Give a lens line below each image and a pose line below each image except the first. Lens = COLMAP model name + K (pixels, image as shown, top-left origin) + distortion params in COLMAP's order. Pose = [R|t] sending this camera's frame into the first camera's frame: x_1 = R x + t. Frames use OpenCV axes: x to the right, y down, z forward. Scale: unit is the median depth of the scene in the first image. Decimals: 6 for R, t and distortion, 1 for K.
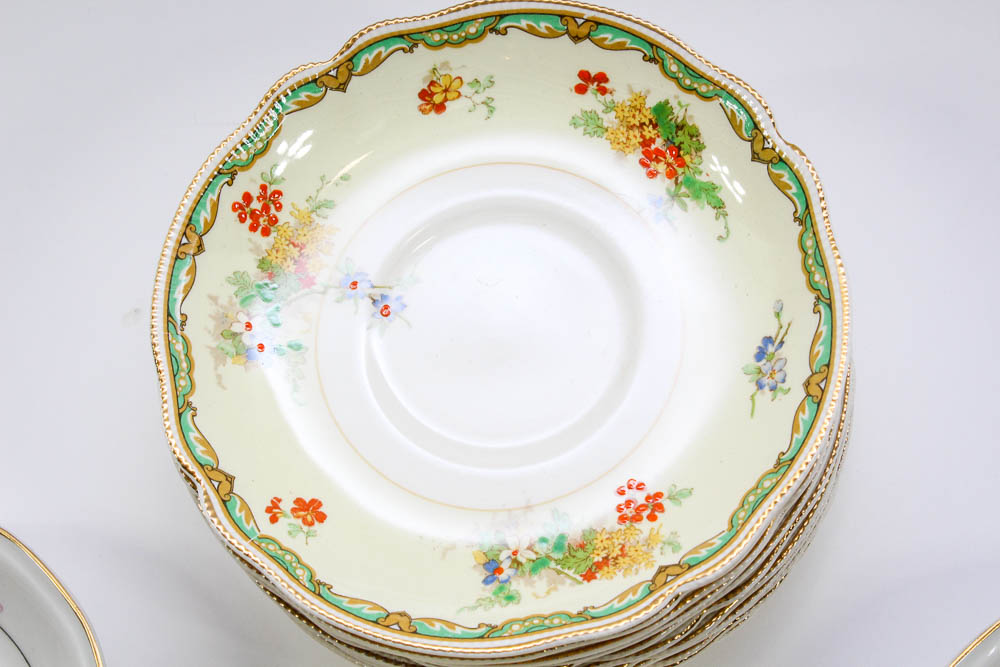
lens RADIAL K [[2107.2, 0, 500.0], [0, 2107.2, 333.5], [0, 0, 1]] dist [0.022686, 0.229952]
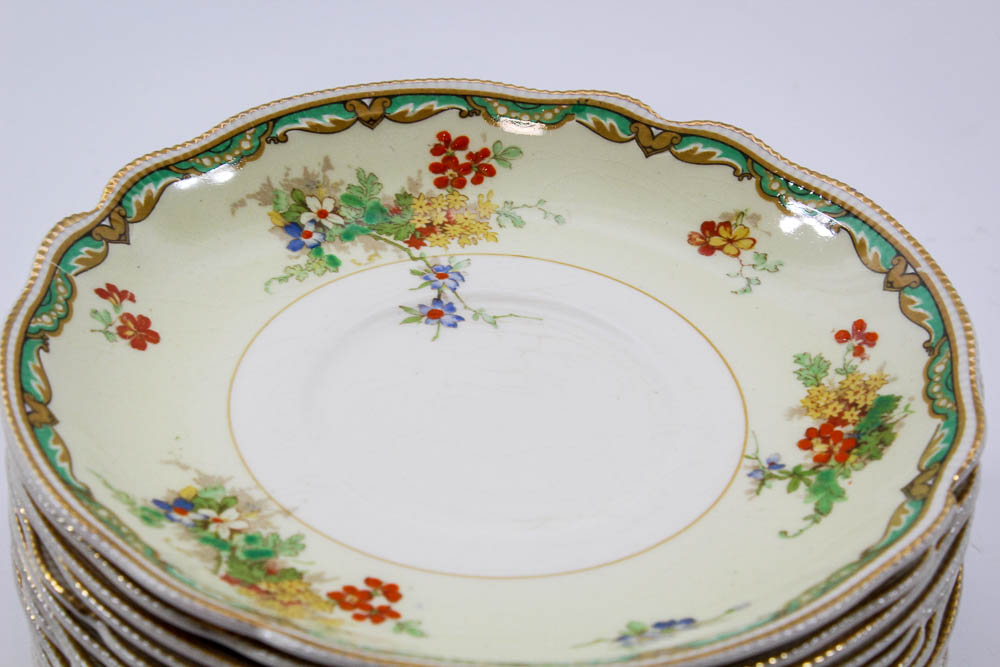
lens RADIAL K [[2313.9, 0, 500.0], [0, 2313.9, 333.5], [0, 0, 1]] dist [0.063986, -0.083024]
pose [[0.552841, 0.605824, -0.572140, 0.429913], [-0.811968, 0.545965, -0.206470, 0.143063], [0.187284, 0.578704, 0.793742, 0.352942]]
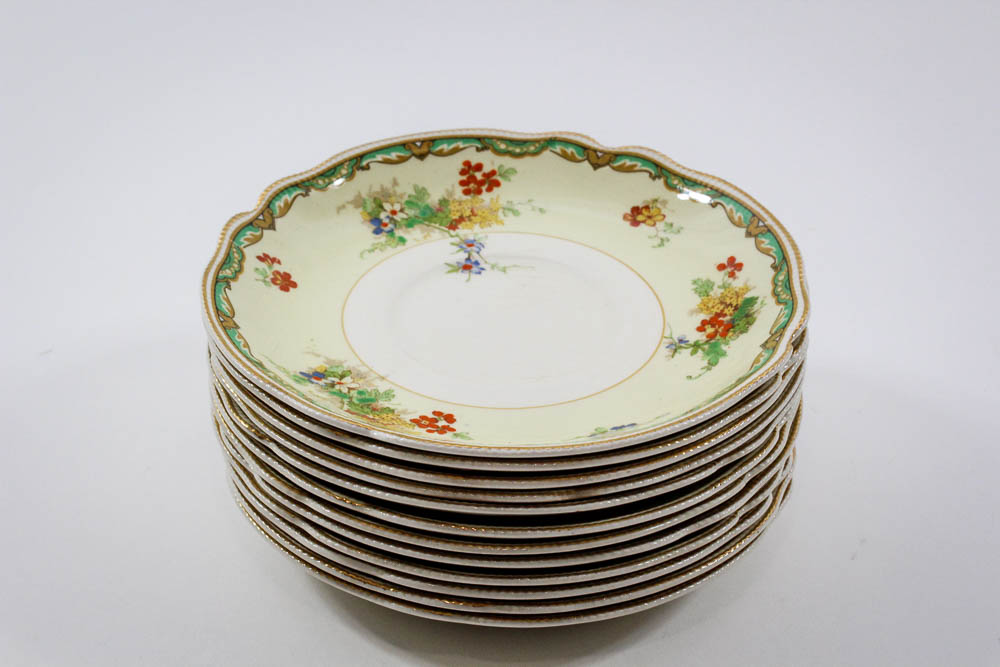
lens RADIAL K [[1628.4, 0, 500.0], [0, 1628.4, 333.5], [0, 0, 1]] dist [-0.027760, 0.004629]
pose [[0.578369, 0.550986, -0.601585, 0.530213], [-0.787026, 0.570919, -0.233755, 0.210949], [0.214661, 0.608659, 0.763842, 0.317487]]
